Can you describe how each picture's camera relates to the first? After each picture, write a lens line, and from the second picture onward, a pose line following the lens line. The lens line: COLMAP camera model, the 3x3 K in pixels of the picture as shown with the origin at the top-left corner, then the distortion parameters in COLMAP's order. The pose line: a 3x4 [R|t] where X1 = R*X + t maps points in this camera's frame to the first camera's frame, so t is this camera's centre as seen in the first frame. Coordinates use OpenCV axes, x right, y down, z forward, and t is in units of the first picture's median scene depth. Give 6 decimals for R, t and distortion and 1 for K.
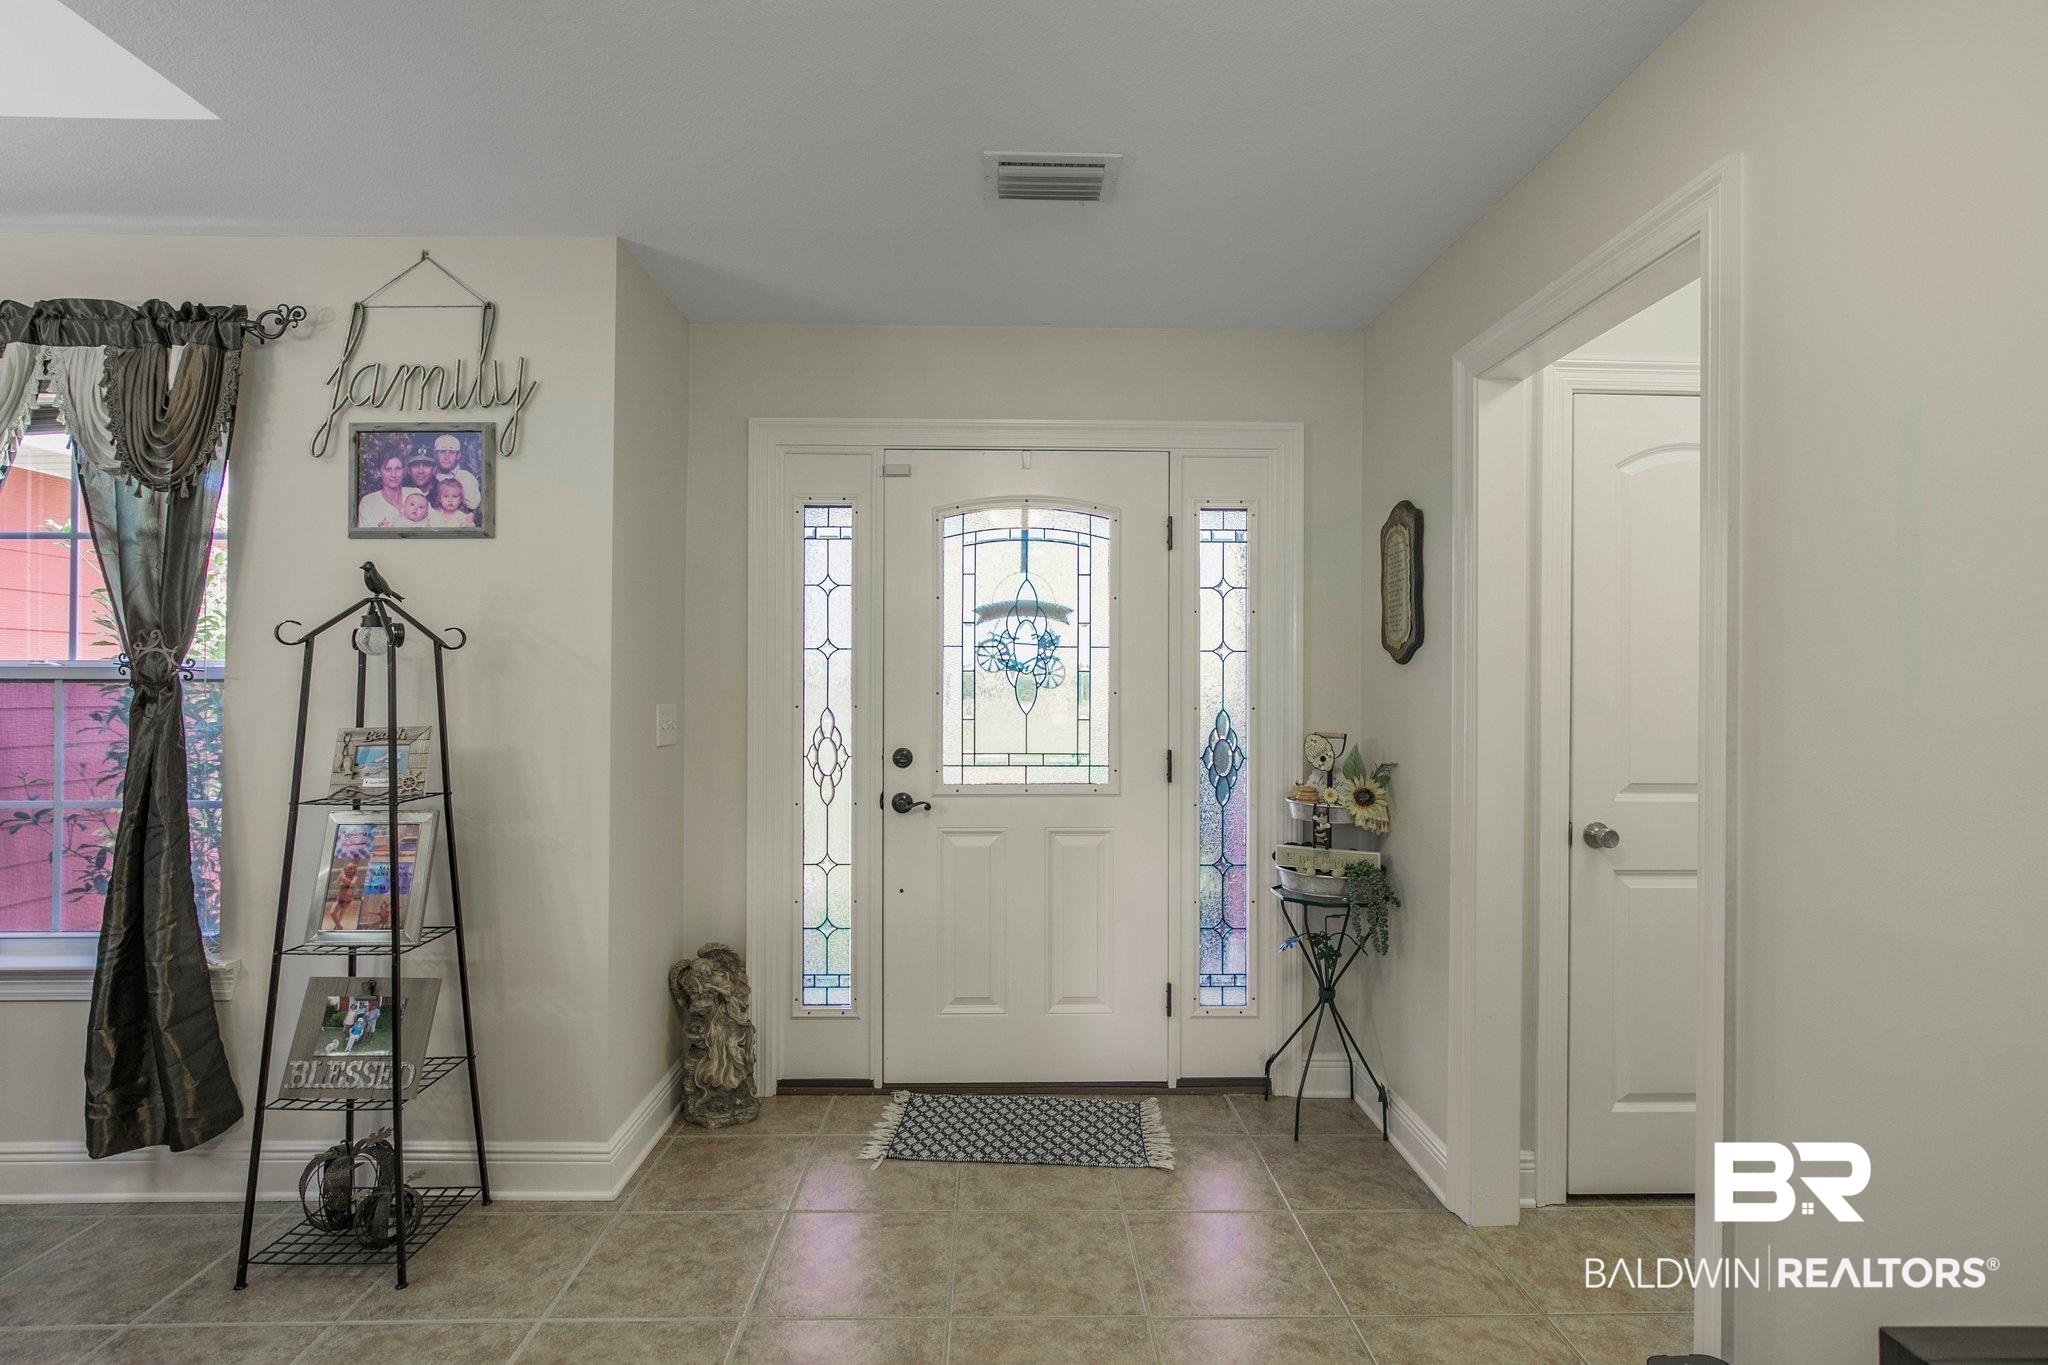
lens RADIAL K [[991.9, 0, 1016.1], [0, 991.9, 670.7], [0, 0, 1]] dist [-0.005007, -0.001067]
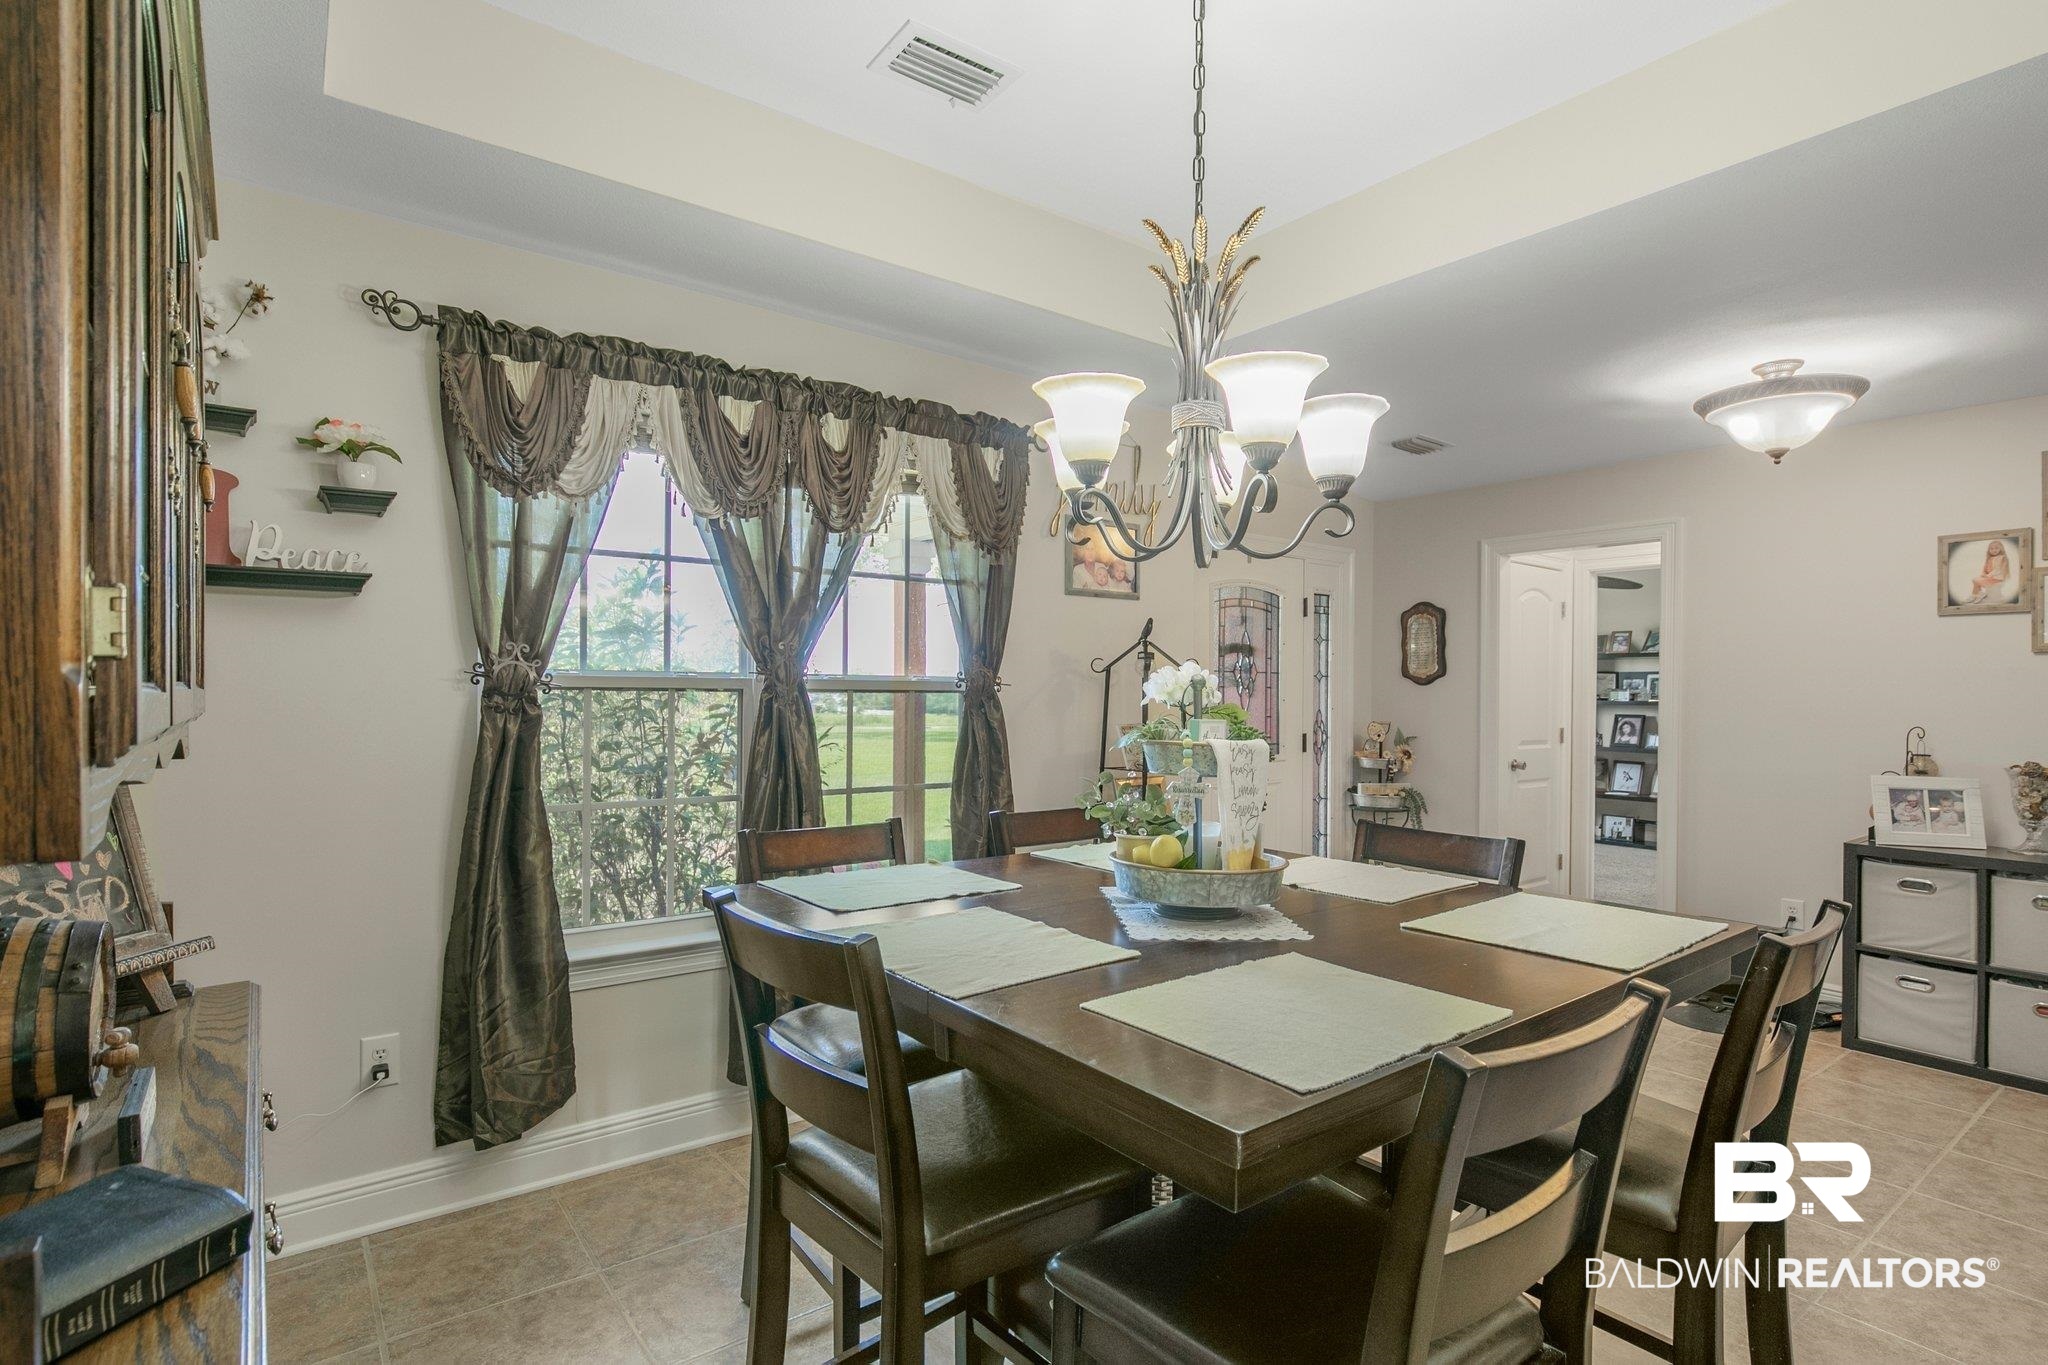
lens RADIAL K [[991.9, 0, 1016.1], [0, 991.9, 670.7], [0, 0, 1]] dist [-0.005007, -0.001067]
pose [[0.803699, 0.017636, 0.594775, -1.597110], [-0.003232, 0.999675, -0.025275, 0.014240], [-0.595027, 0.018392, 0.803495, -0.118888]]
